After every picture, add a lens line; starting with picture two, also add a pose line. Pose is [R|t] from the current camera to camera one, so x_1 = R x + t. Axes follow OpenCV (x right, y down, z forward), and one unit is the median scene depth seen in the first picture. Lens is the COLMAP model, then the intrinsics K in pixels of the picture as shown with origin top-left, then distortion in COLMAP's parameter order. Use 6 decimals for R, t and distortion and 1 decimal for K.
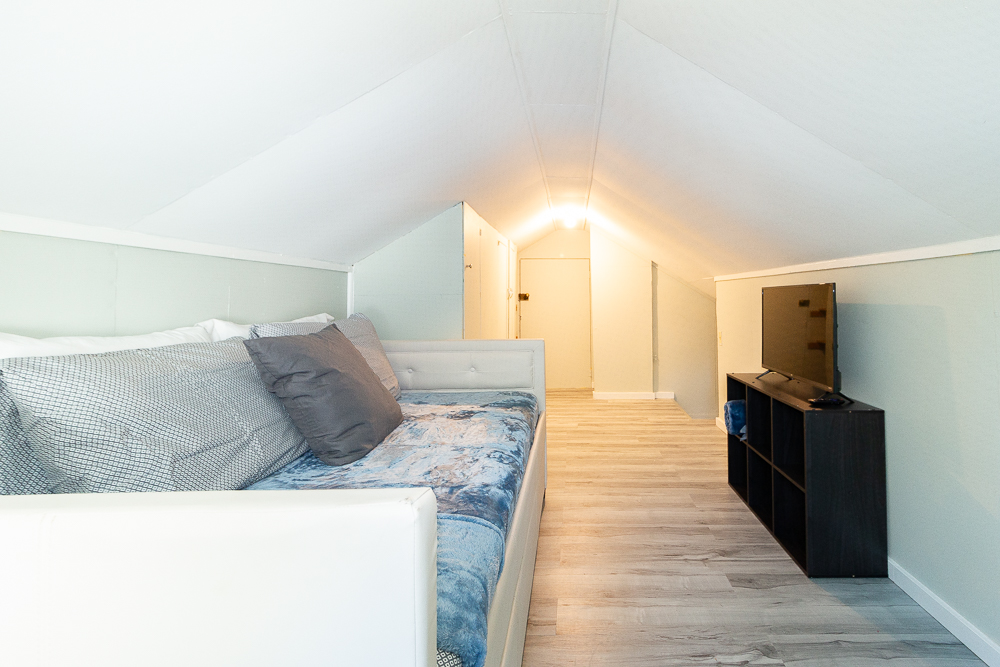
lens RADIAL K [[495.7, 0, 500.0], [0, 495.7, 281.2], [0, 0, 1]] dist [-0.001651, 0.000048]
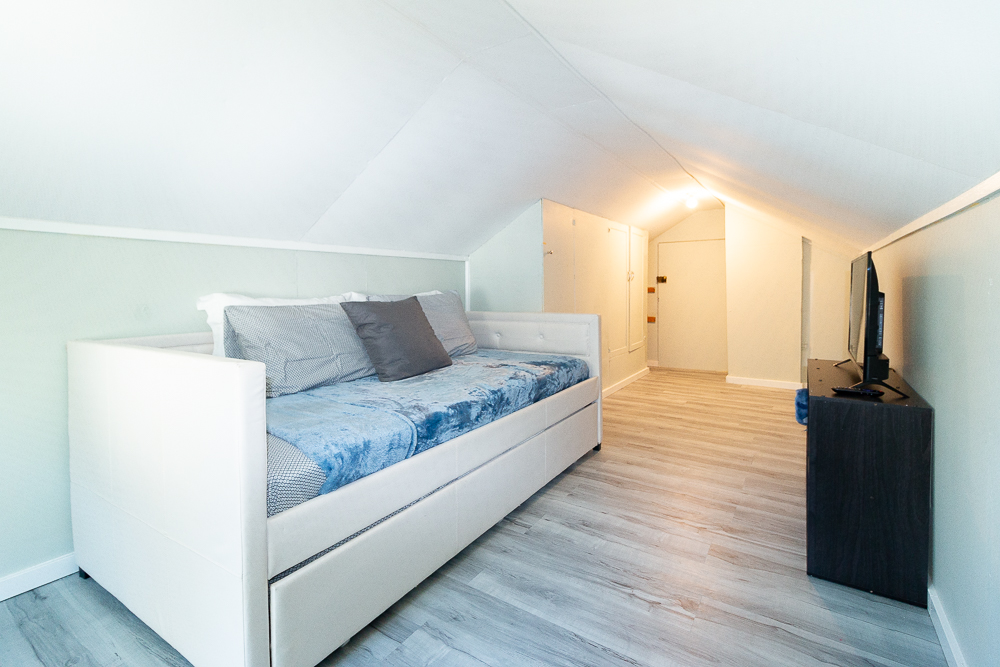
lens RADIAL K [[464.4, 0, 495.7], [0, 464.4, 306.7], [0, 0, 1]] dist [-0.000699, -0.000340]
pose [[0.822432, 0.017529, -0.568594, 0.587928], [0.023892, 0.997579, 0.065313, 0.030425], [0.568362, -0.067301, 0.820022, -0.000958]]
